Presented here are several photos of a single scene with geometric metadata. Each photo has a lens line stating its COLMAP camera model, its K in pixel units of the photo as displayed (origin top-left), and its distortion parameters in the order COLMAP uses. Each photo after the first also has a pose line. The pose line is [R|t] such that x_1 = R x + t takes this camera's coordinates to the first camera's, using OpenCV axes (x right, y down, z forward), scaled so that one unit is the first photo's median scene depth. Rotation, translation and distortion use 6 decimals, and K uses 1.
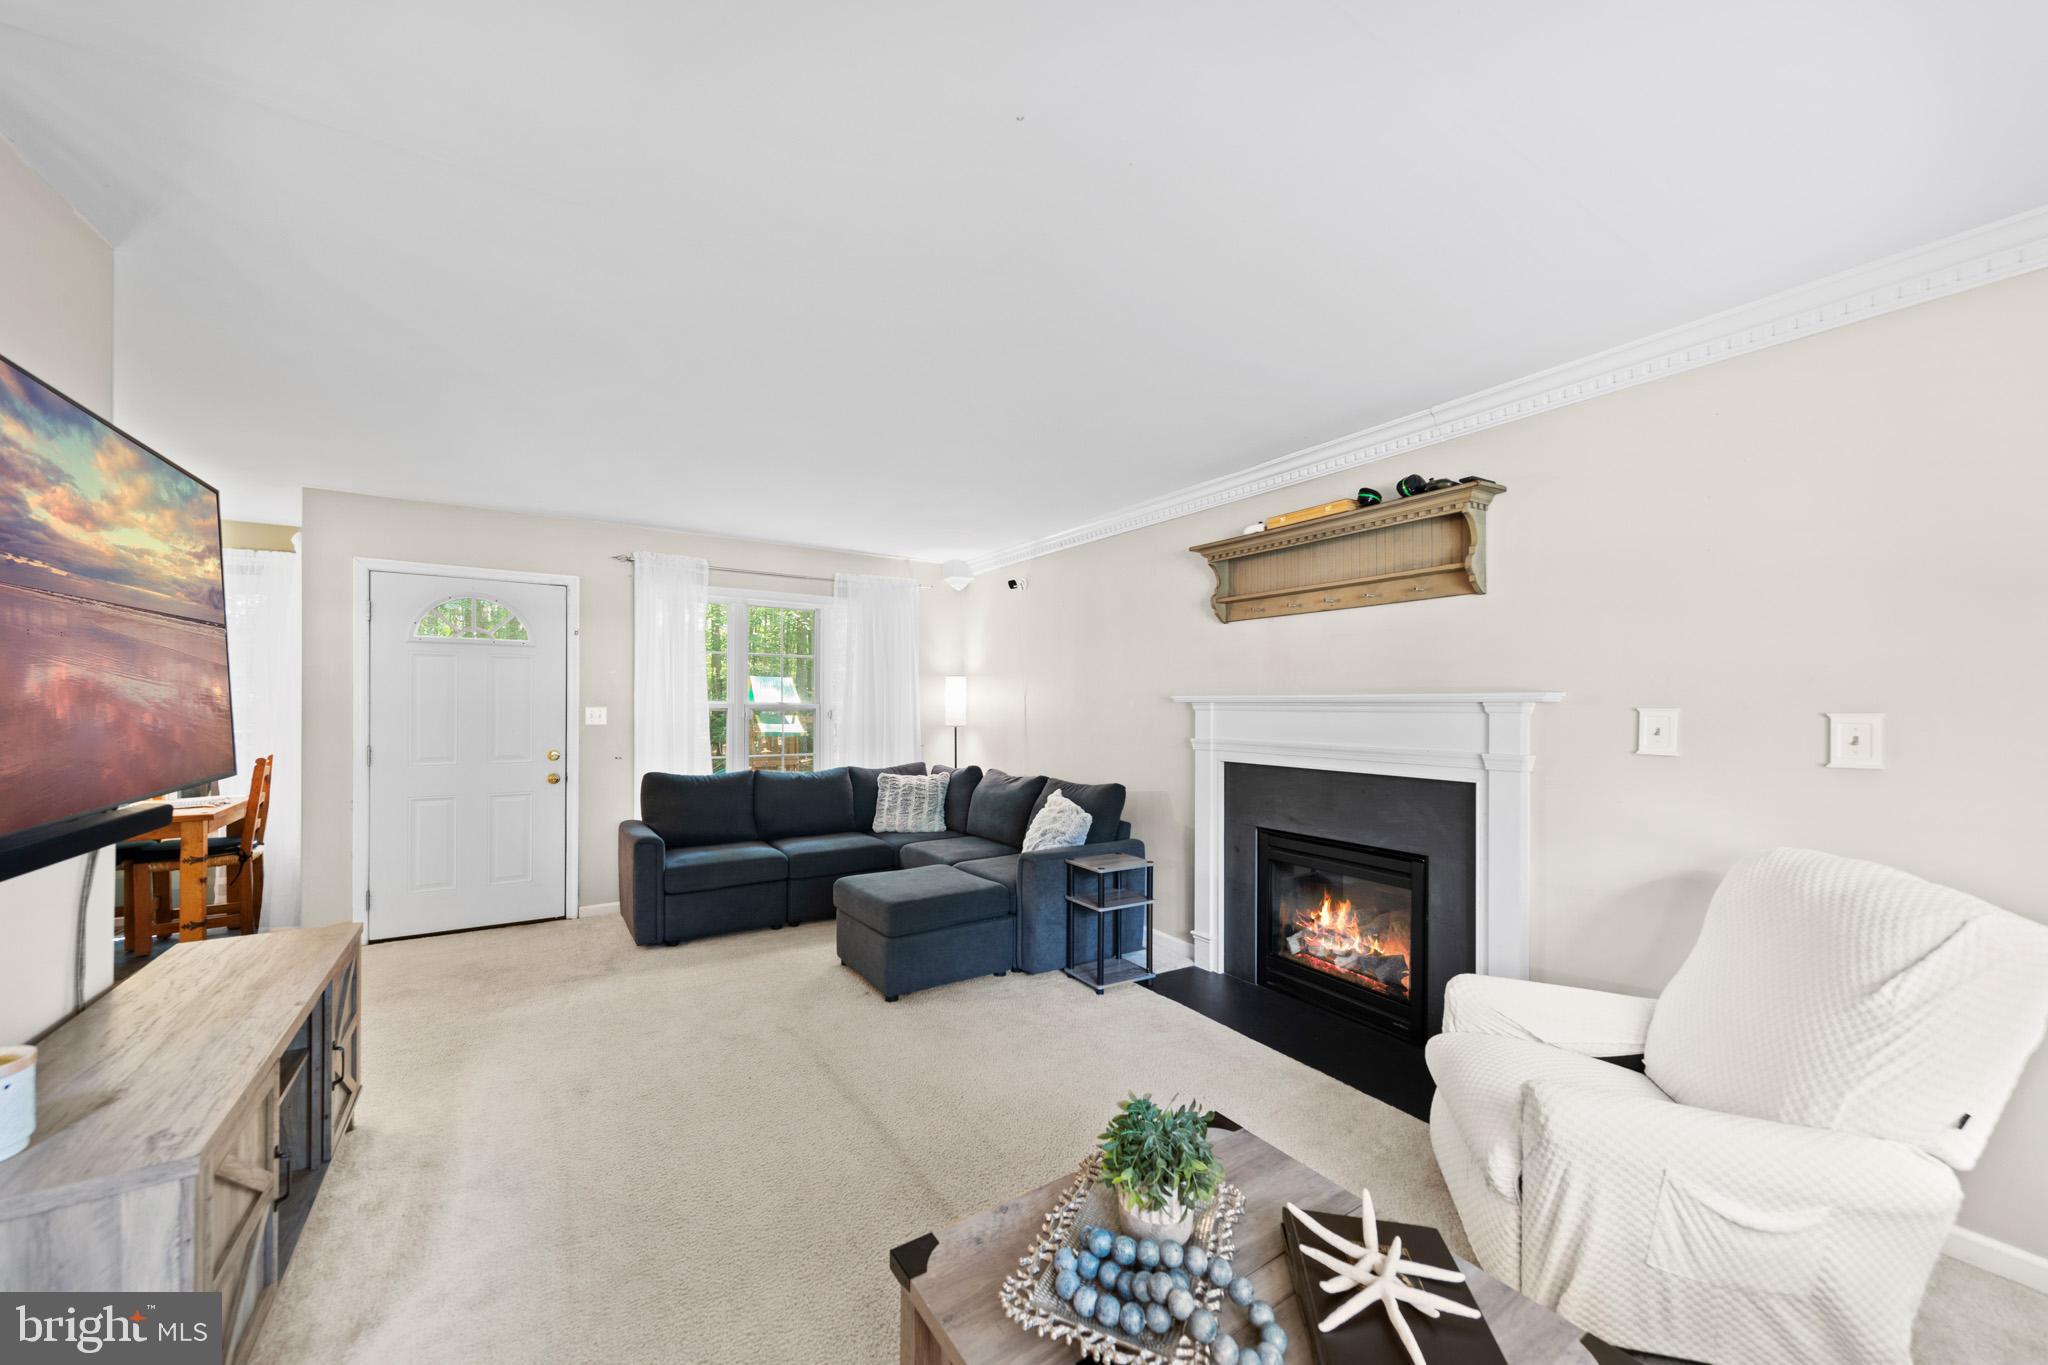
lens RADIAL K [[753.7, 0, 1028.5], [0, 753.7, 701.0], [0, 0, 1]] dist [0.000851, 0.000043]
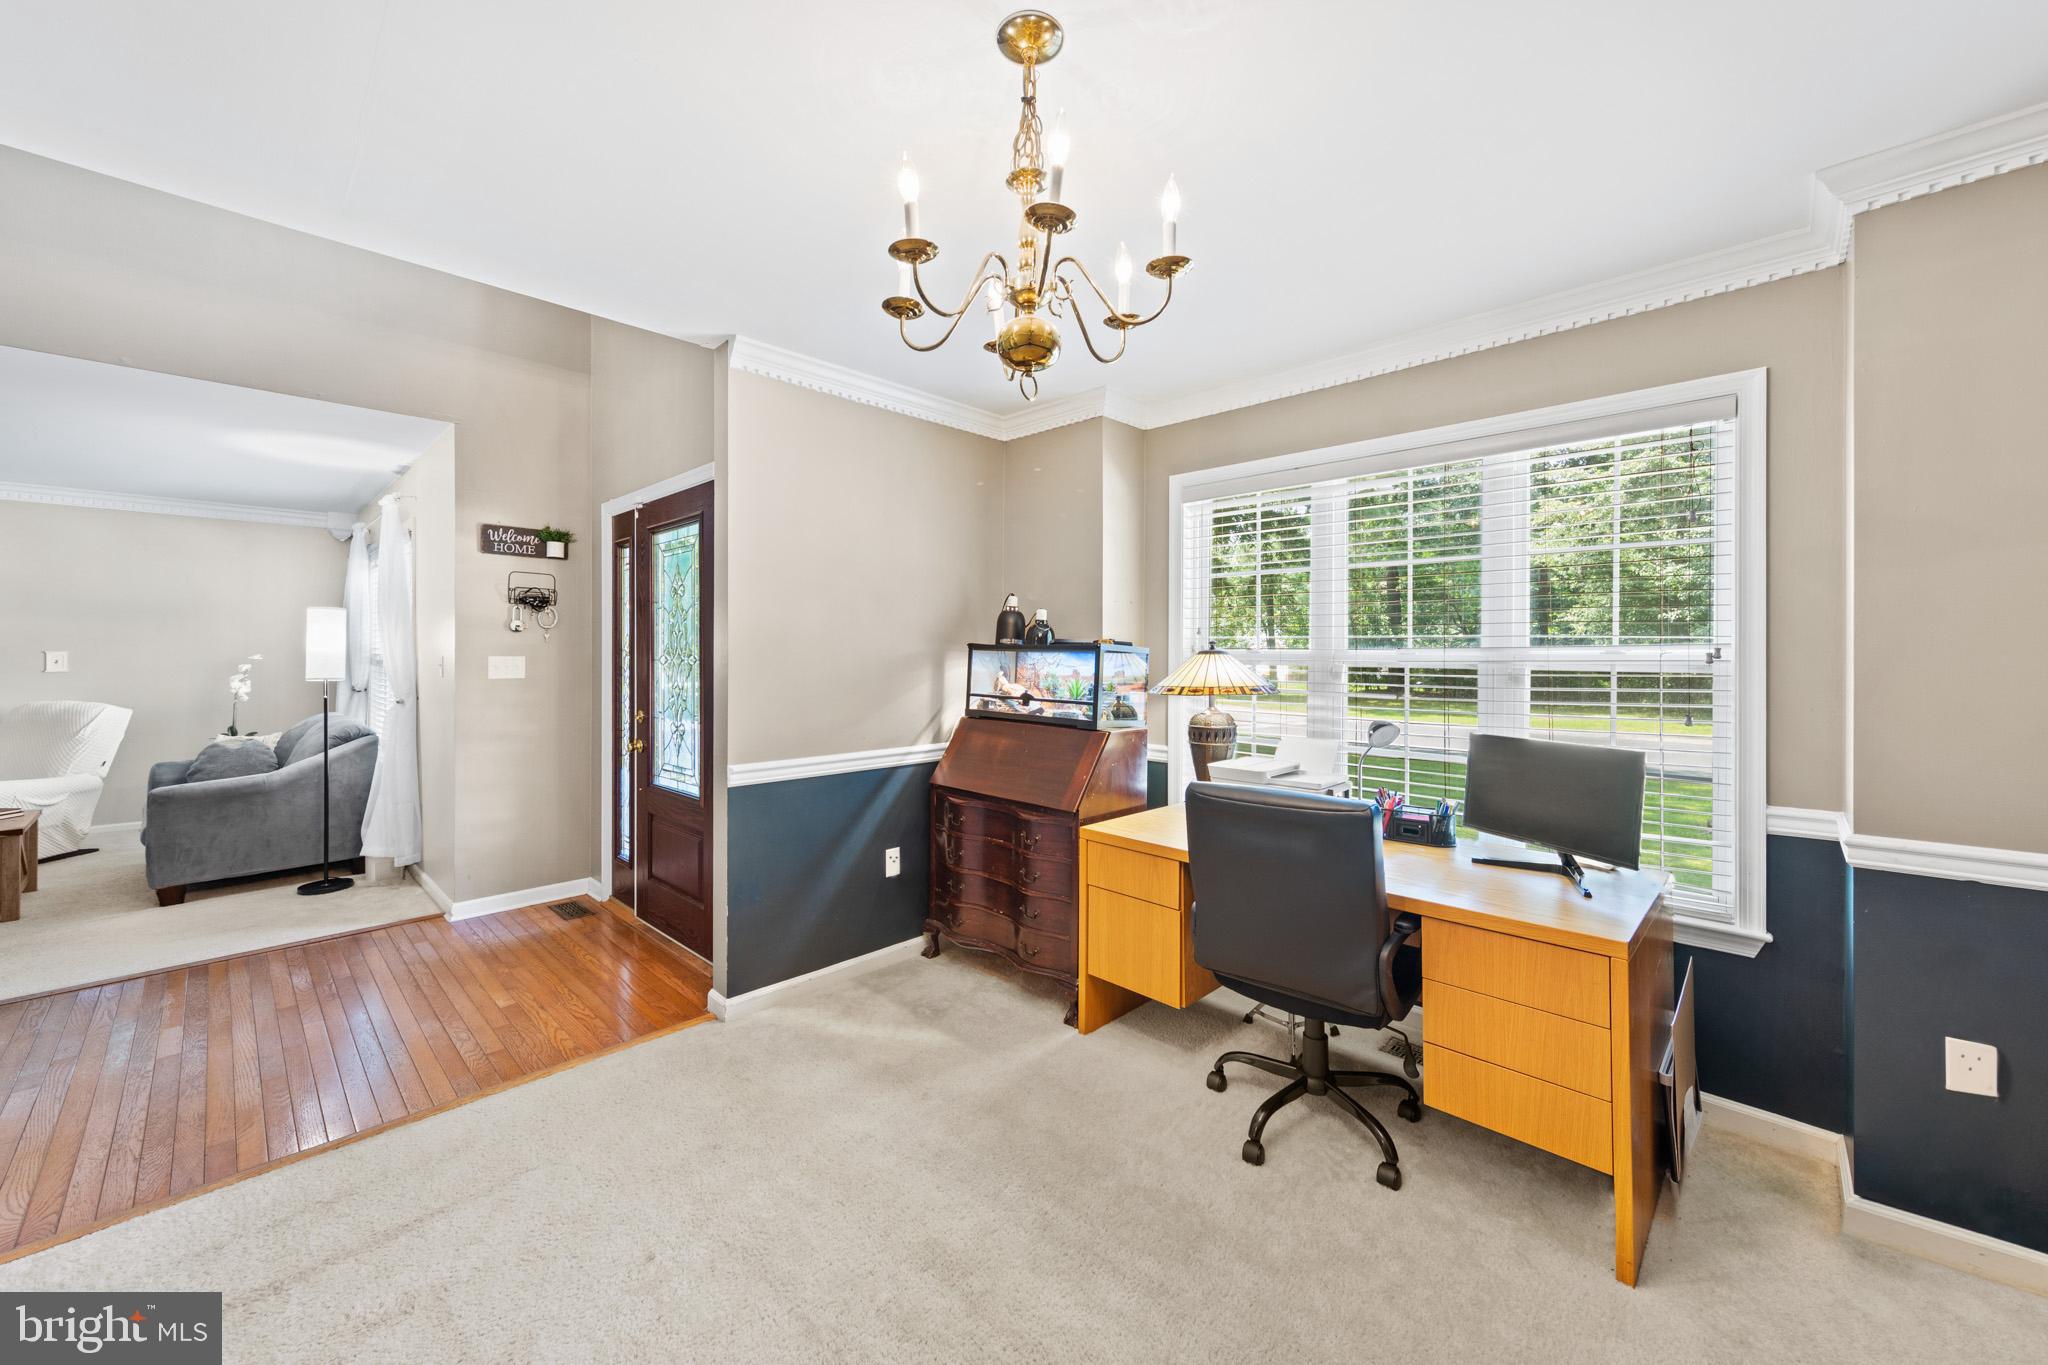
lens RADIAL K [[777.7, 0, 1020.9], [0, 777.7, 648.7], [0, 0, 1]] dist [0.000840, -0.000001]
pose [[-0.221753, -0.002322, 0.975100, -1.319599], [-0.005604, 0.999984, 0.001107, -0.007968], [-0.975087, -0.005219, -0.221762, -0.960653]]
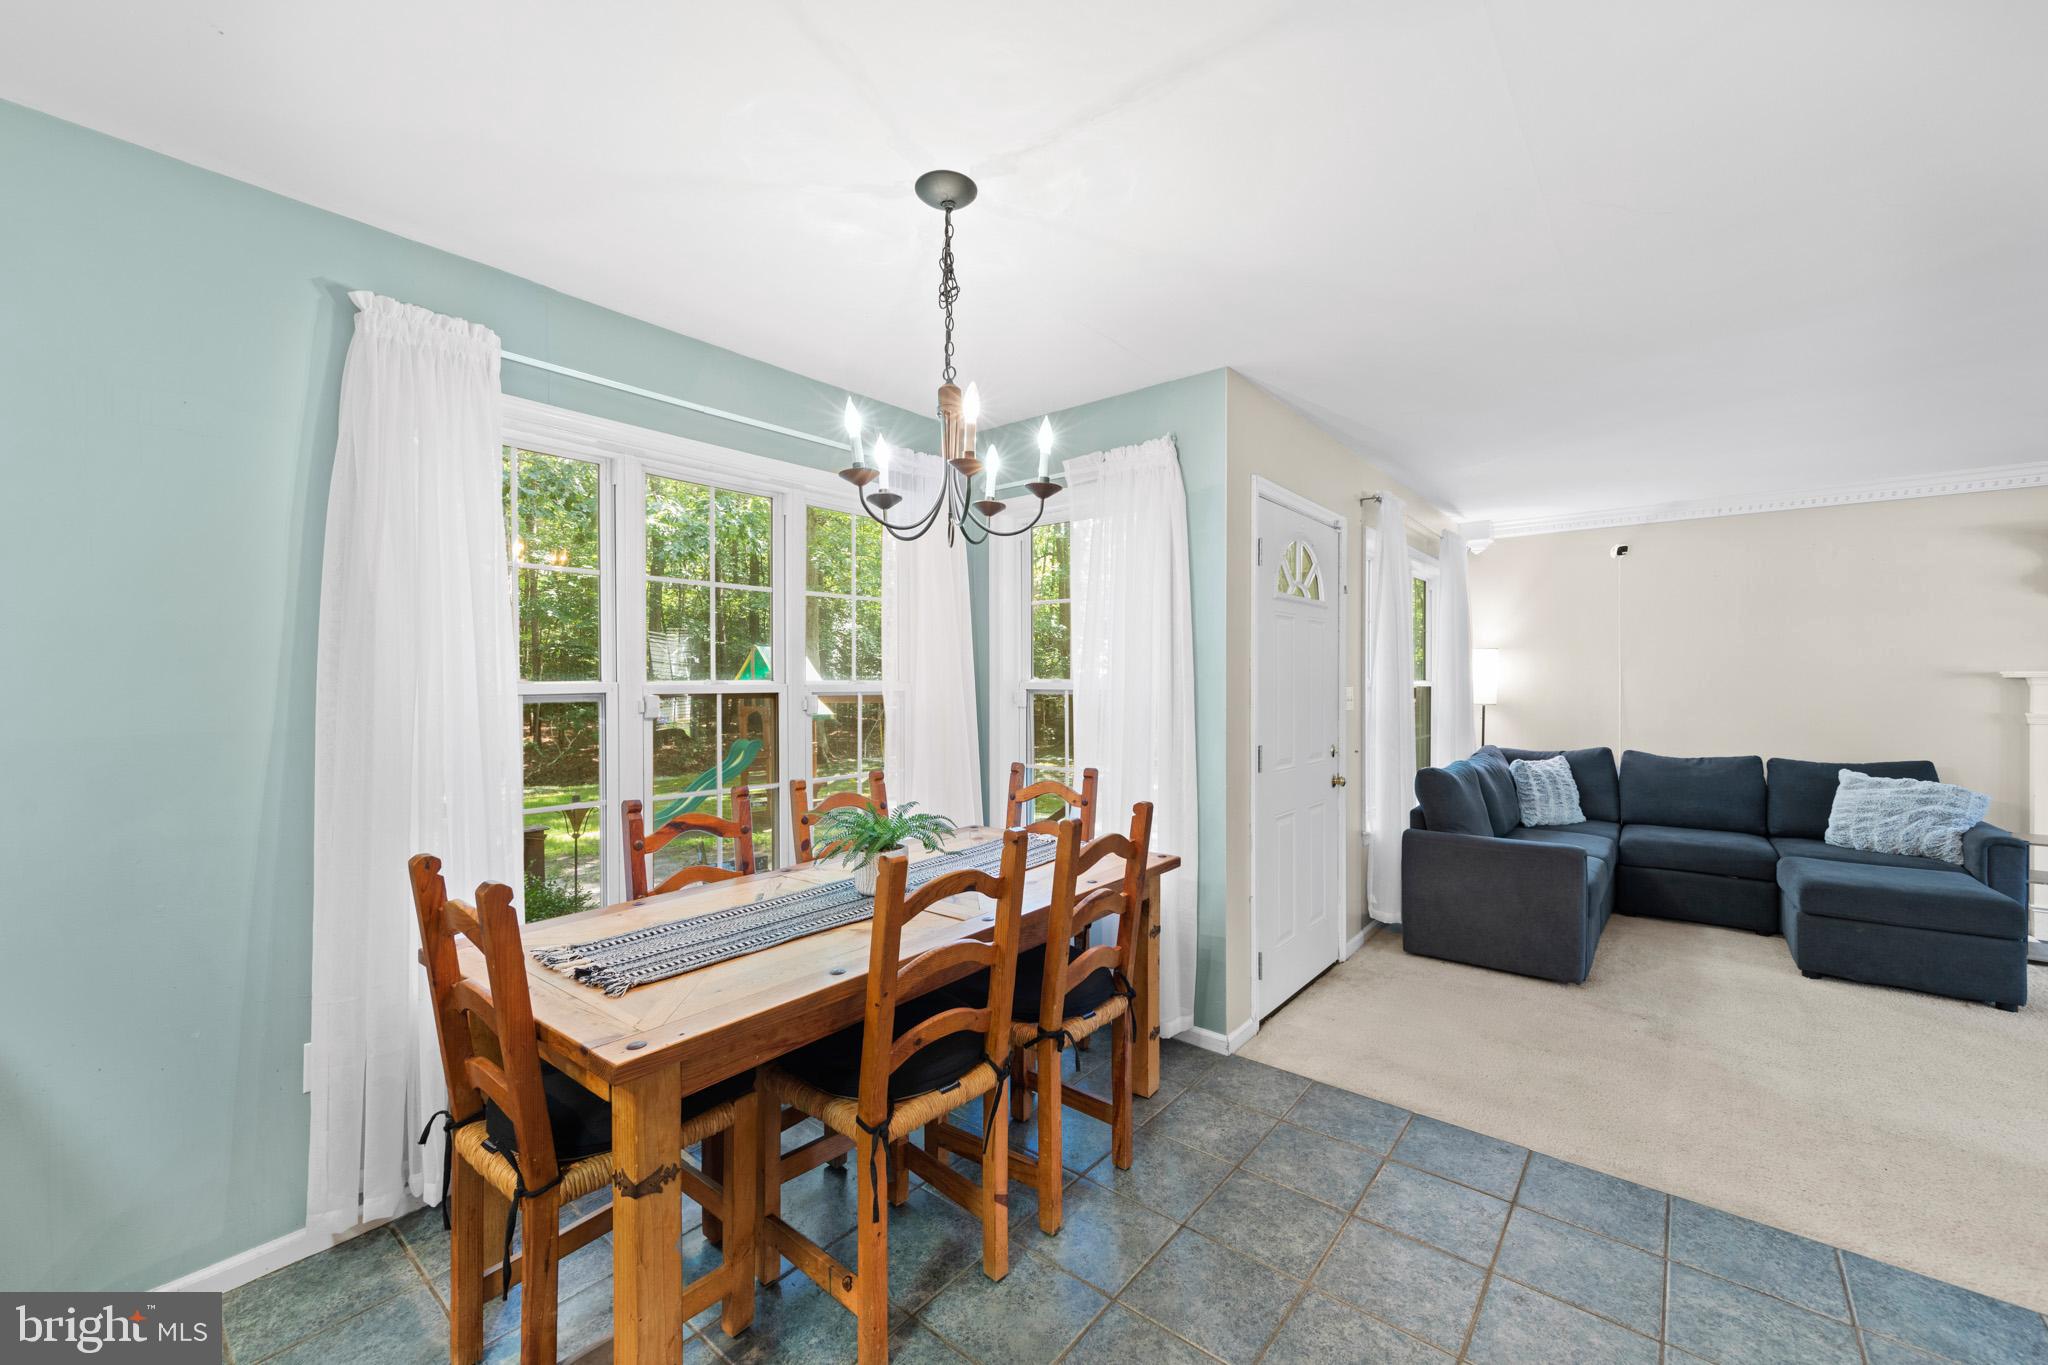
lens RADIAL K [[804.9, 0, 1024.0], [0, 804.9, 682.5], [0, 0, 1]] dist [0.002206, 0.000419]
pose [[0.952328, -0.005829, 0.305020, -1.536752], [0.002082, 0.999918, 0.012610, -0.009386], [-0.305069, -0.011374, 0.952262, 0.421707]]
